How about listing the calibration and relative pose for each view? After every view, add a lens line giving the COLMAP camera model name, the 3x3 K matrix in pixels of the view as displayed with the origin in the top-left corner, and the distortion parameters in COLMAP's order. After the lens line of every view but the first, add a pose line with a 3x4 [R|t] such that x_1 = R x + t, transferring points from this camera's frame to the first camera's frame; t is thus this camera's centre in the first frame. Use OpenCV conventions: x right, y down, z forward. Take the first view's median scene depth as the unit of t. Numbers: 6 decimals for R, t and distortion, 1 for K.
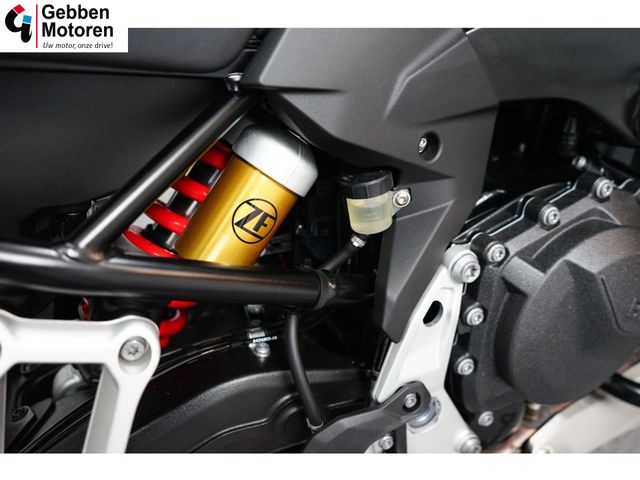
lens RADIAL K [[527.6, 0, 320.0], [0, 527.6, 240.0], [0, 0, 1]] dist [-0.008575, -0.003876]
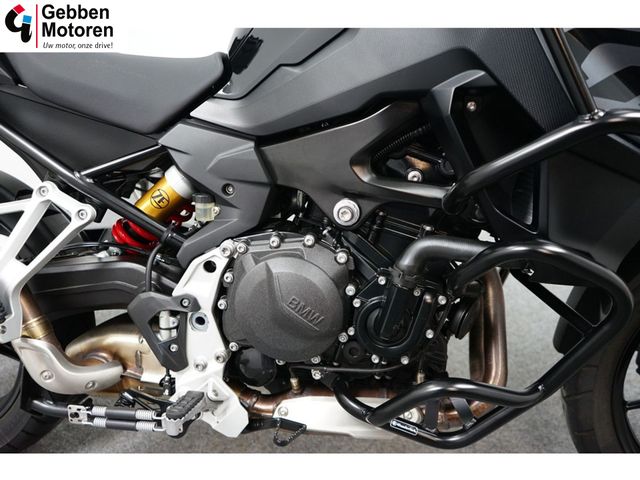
lens RADIAL K [[527.6, 0, 320.0], [0, 527.6, 240.0], [0, 0, 1]] dist [-0.008575, -0.003876]
pose [[0.822862, 0.303623, -0.480325, 1.587106], [-0.398858, 0.910673, -0.107643, 0.095391], [0.404736, 0.280157, 0.870460, -0.691931]]
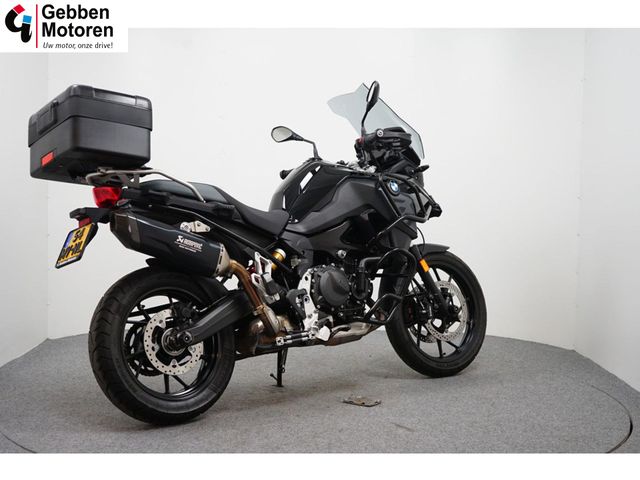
lens RADIAL K [[935.8, 0, 320.0], [0, 935.8, 240.0], [0, 0, 1]] dist [0.237449, 0.018365]
pose [[0.971319, 0.058992, 0.230347, -2.111463], [0.096577, 0.787360, -0.608882, 6.307667], [-0.217285, 0.613665, 0.759080, -7.374024]]
